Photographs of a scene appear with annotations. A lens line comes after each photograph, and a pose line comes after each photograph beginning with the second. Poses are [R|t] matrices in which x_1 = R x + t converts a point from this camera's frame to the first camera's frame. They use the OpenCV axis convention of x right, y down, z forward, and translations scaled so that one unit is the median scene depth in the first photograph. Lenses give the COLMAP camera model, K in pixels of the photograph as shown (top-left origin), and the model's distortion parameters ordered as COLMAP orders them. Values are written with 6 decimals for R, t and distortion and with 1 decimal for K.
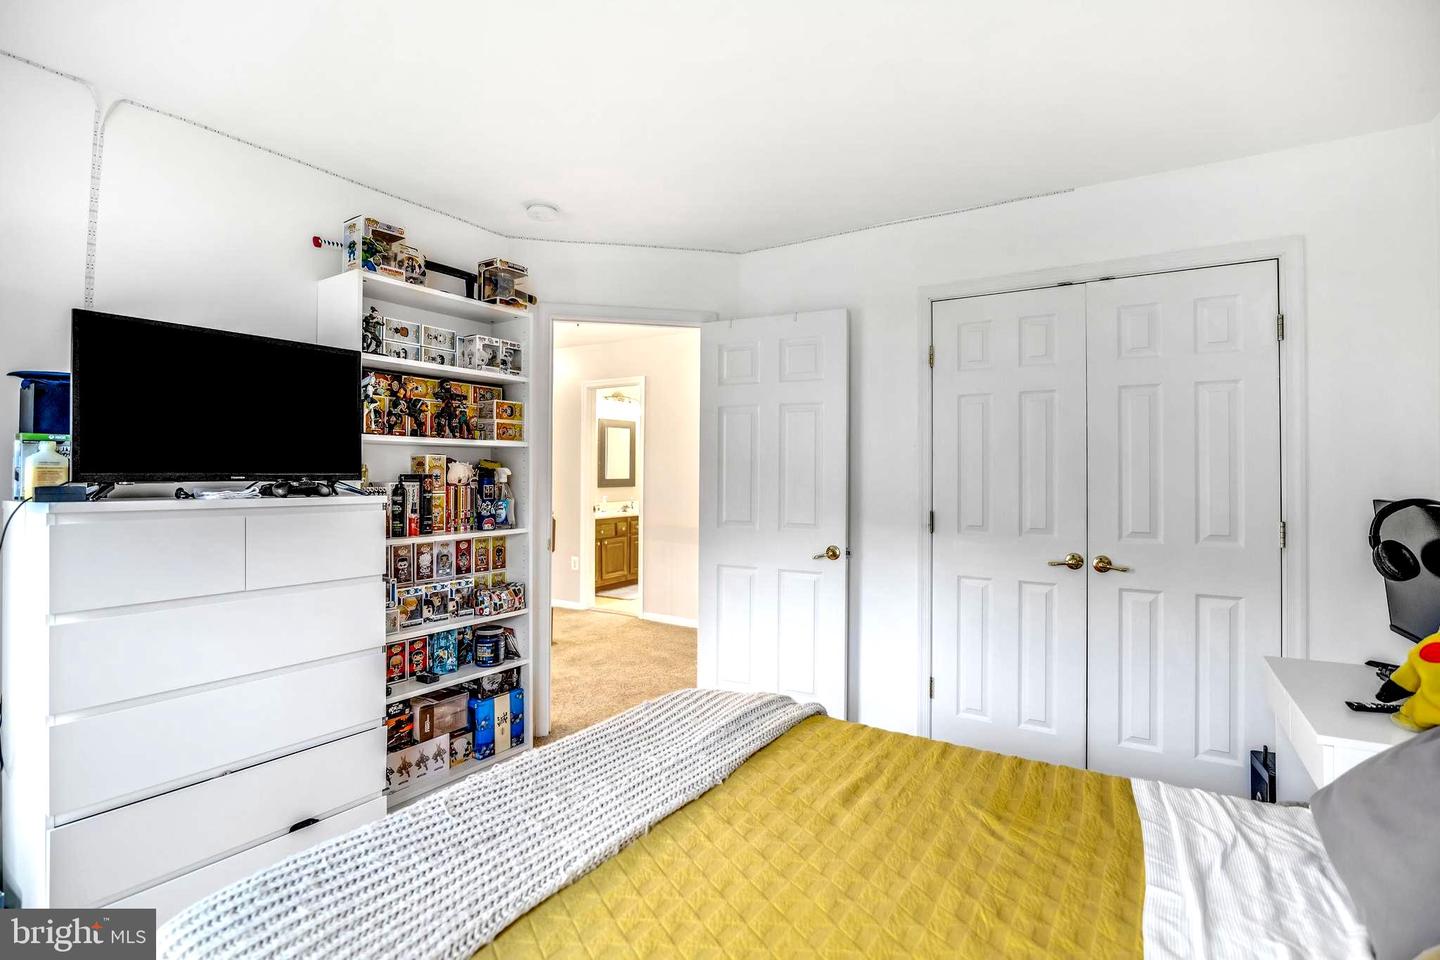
lens RADIAL K [[671.9, 0, 721.4], [0, 671.9, 477.9], [0, 0, 1]] dist [-0.019120, -0.000525]
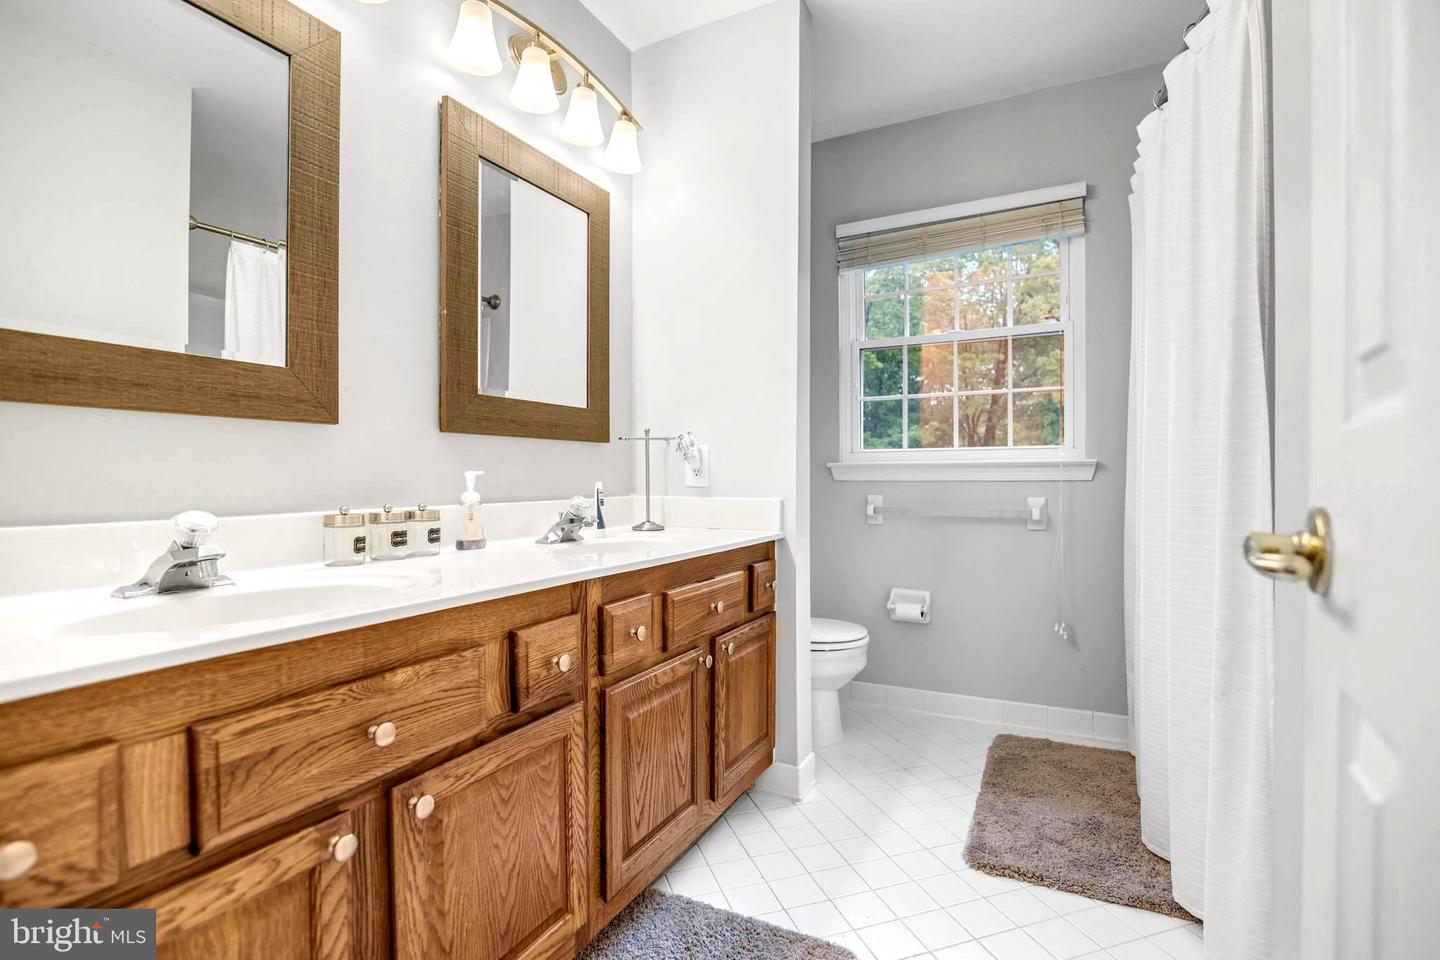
lens RADIAL K [[671.9, 0, 719.7], [0, 671.9, 481.4], [0, 0, 1]] dist [-0.019120, -0.000525]
pose [[0.996713, 0.000092, 0.081012, -0.110698], [-0.000158, 1.000000, 0.000808, 0.029887], [-0.081012, -0.000818, 0.996713, 0.764514]]
